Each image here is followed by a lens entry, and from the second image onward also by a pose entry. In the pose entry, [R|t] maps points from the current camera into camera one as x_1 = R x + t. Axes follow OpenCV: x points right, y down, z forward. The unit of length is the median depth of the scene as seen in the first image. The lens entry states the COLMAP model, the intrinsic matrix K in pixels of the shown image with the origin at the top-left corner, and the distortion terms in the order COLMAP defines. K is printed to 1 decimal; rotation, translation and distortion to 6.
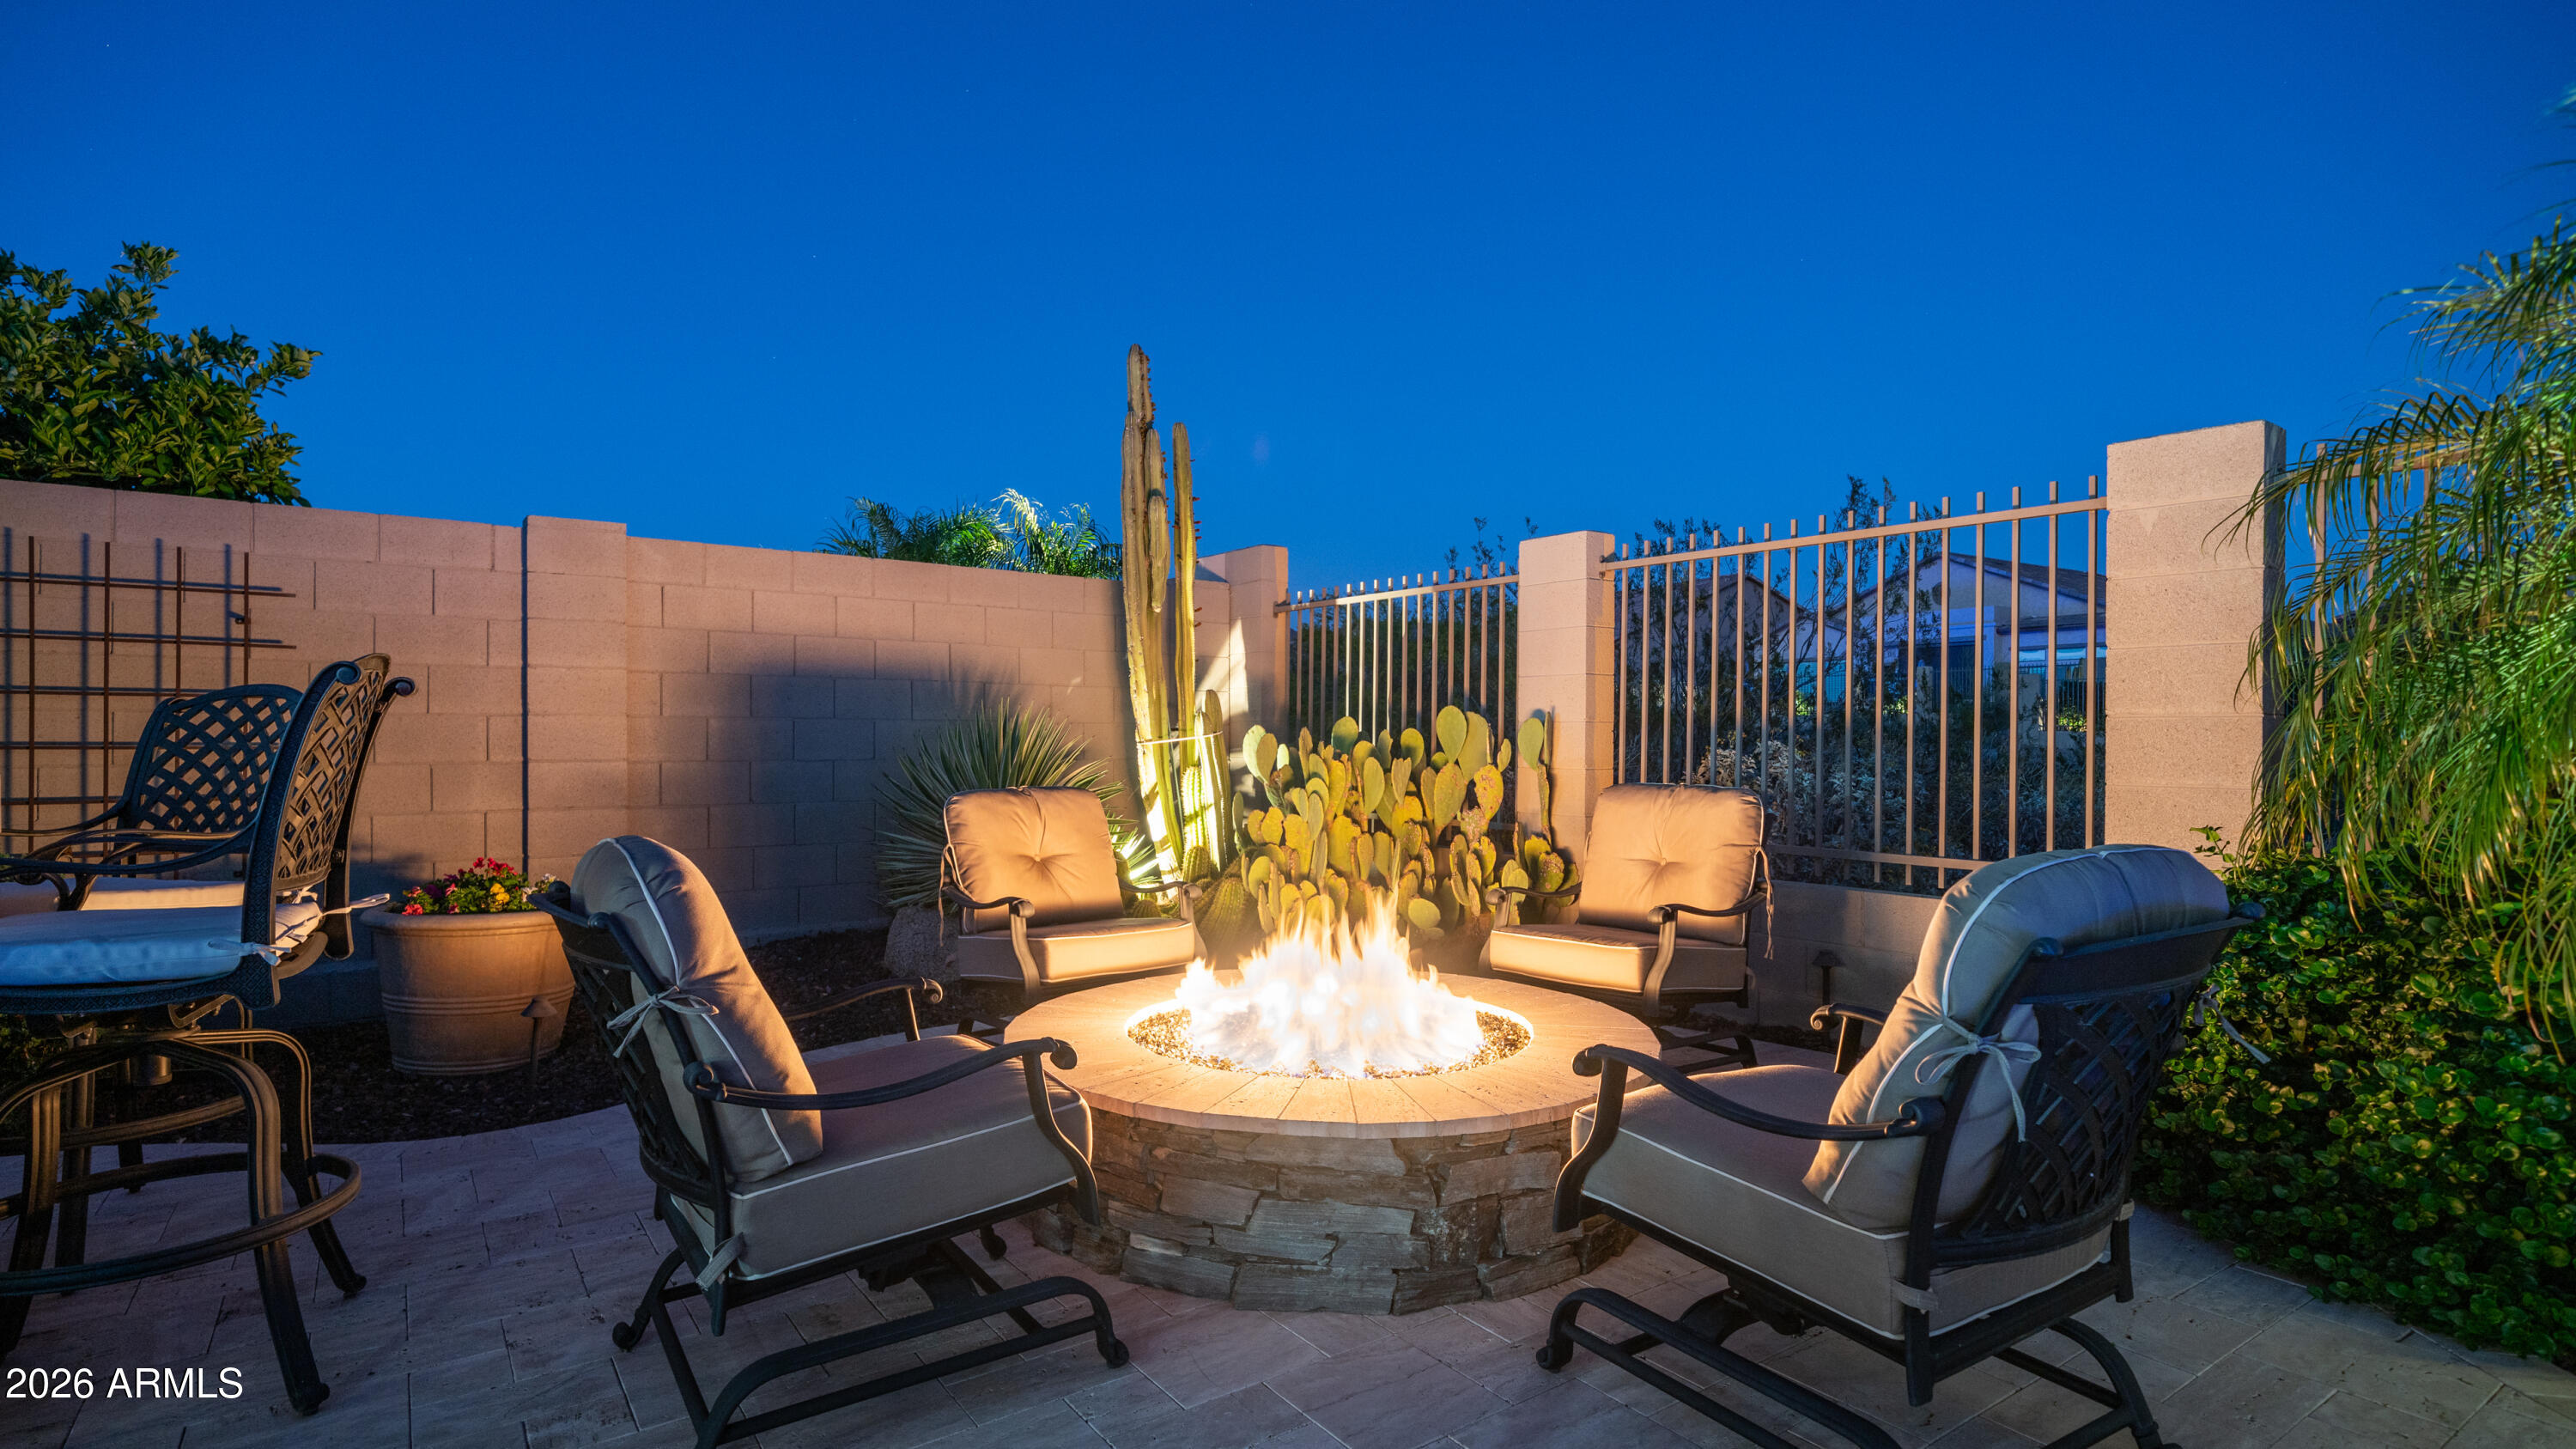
lens RADIAL K [[1205.0, 0, 1279.5], [0, 1205.0, 762.3], [0, 0, 1]] dist [0.003574, 0.000538]
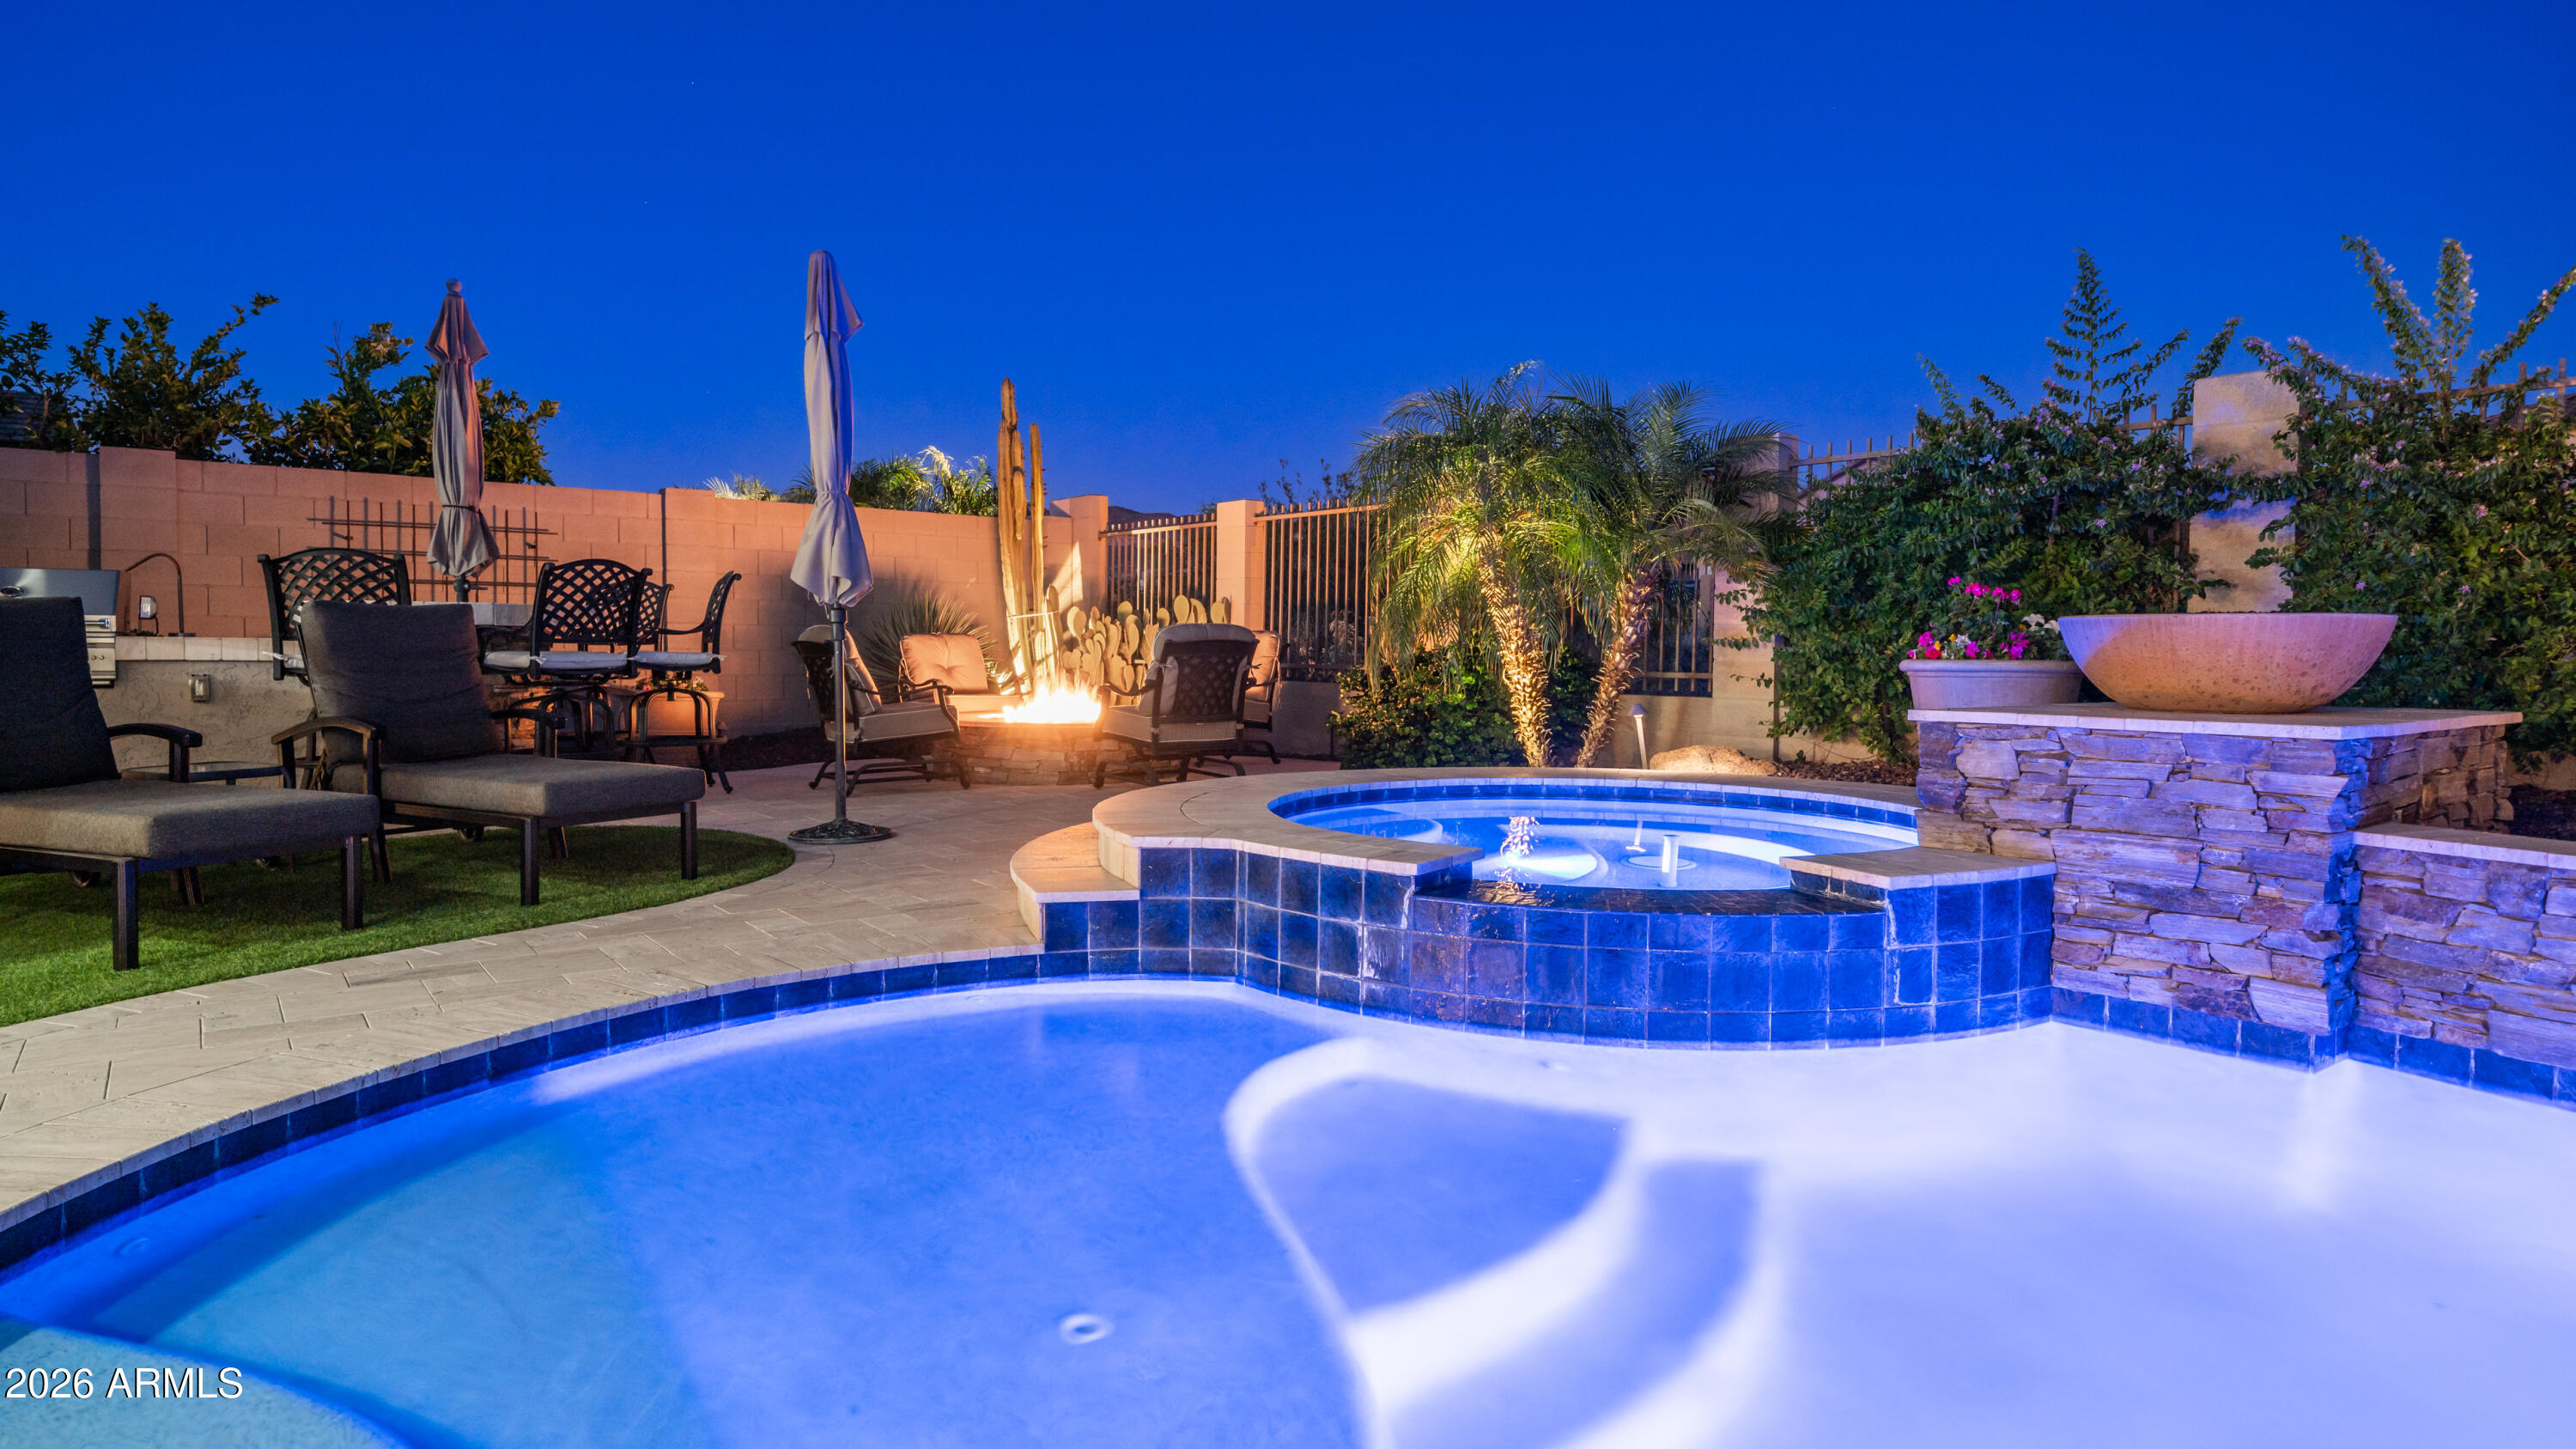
lens RADIAL K [[1437.9, 0, 1284.5], [0, 1437.9, 726.2], [0, 0, 1]] dist [0.003473, -0.000211]
pose [[0.999768, 0.001747, 0.021480, 0.229080], [-0.002439, 0.999478, 0.032219, 0.071375], [-0.021412, -0.032263, 0.999250, -1.036460]]
